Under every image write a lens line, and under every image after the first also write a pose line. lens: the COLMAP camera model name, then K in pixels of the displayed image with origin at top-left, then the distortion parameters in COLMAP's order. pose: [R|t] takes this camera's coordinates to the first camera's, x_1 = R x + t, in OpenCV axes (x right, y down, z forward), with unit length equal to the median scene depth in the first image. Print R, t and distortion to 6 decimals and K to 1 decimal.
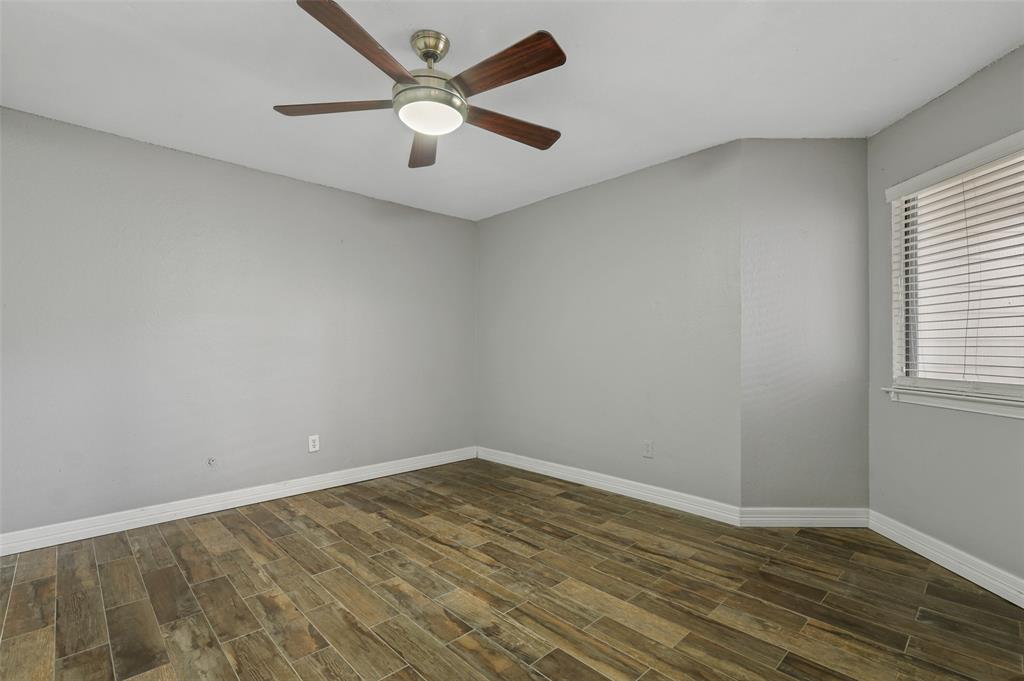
lens RADIAL K [[470.7, 0, 513.4], [0, 470.7, 350.4], [0, 0, 1]] dist [0.012520, -0.000700]
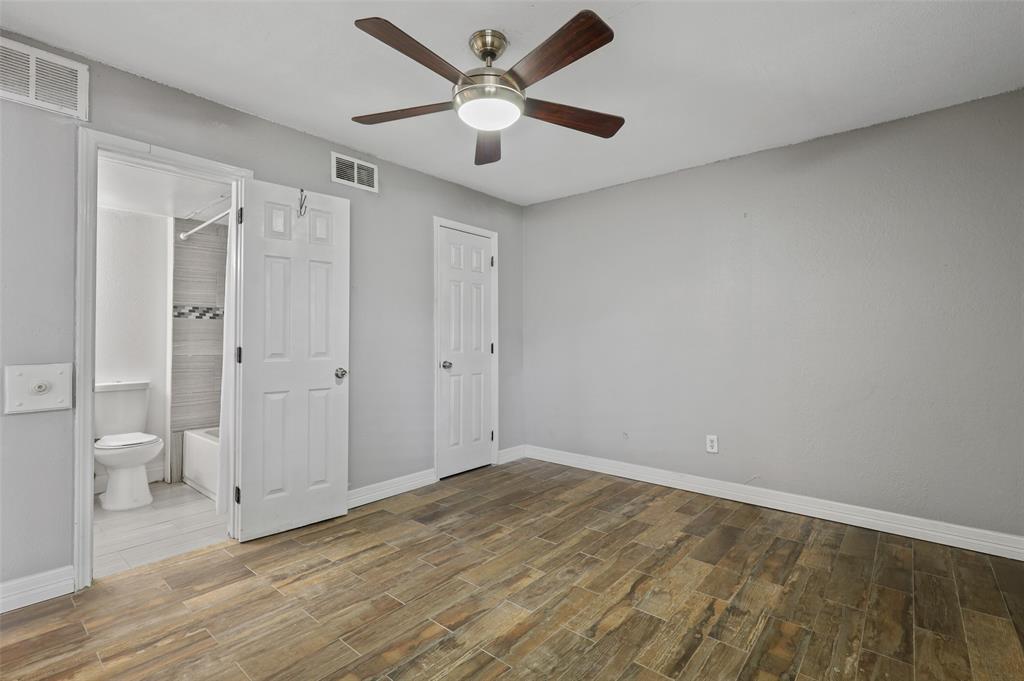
lens RADIAL K [[470.7, 0, 514.1], [0, 470.7, 333.4], [0, 0, 1]] dist [0.012520, -0.000700]
pose [[0.106204, -0.015503, -0.994223, 0.656482], [-0.005336, 0.999855, -0.016161, -0.001971], [0.994330, 0.007021, 0.106106, 0.745474]]
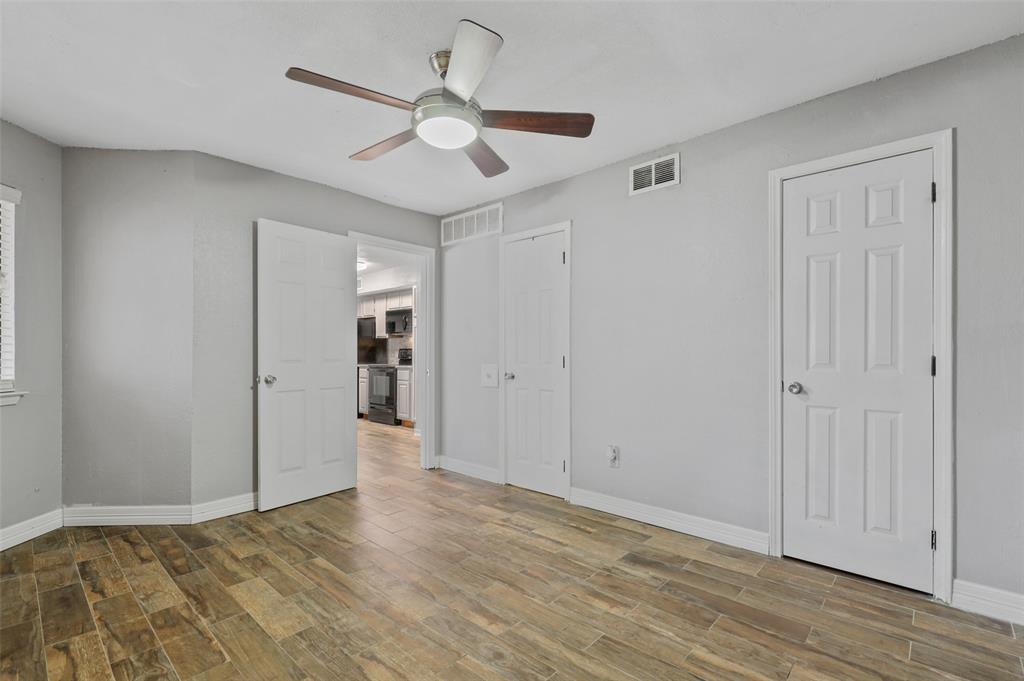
lens RADIAL K [[470.7, 0, 517.1], [0, 470.7, 349.6], [0, 0, 1]] dist [0.012520, -0.000700]
pose [[-0.997537, 0.001799, -0.070114, -0.202154], [0.001606, 0.999995, 0.002804, -0.008630], [0.070119, 0.002685, -0.997535, 1.625334]]
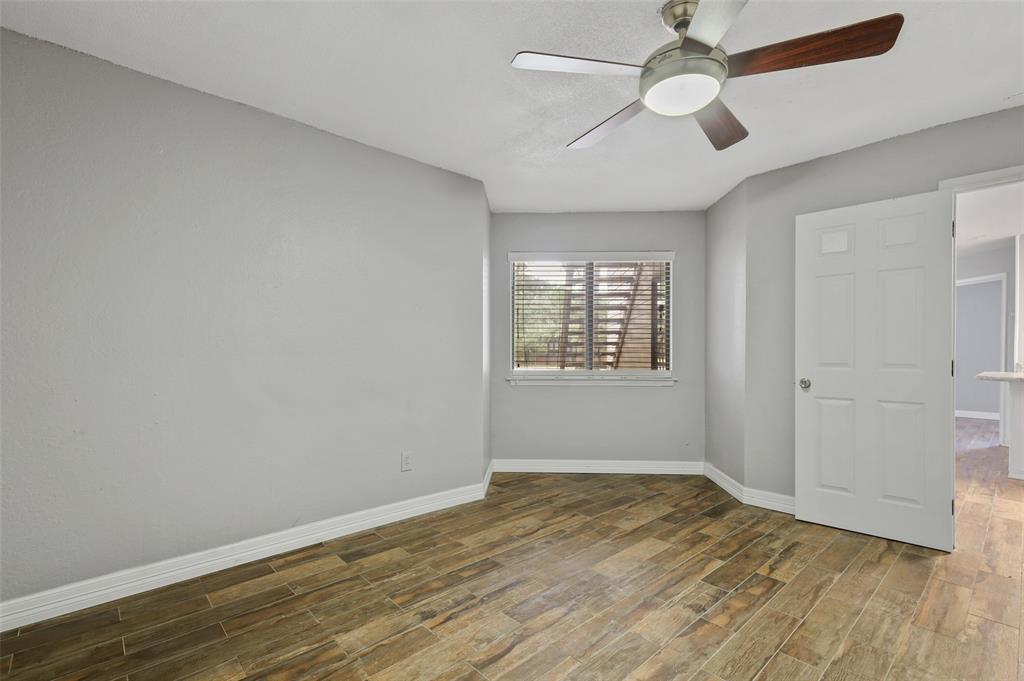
lens RADIAL K [[470.7, 0, 515.3], [0, 470.7, 351.7], [0, 0, 1]] dist [0.012520, -0.000700]
pose [[0.012708, 0.004321, 0.999910, -0.844018], [0.002871, 0.999986, -0.004358, -0.002395], [-0.999915, 0.002926, 0.012696, 1.025532]]
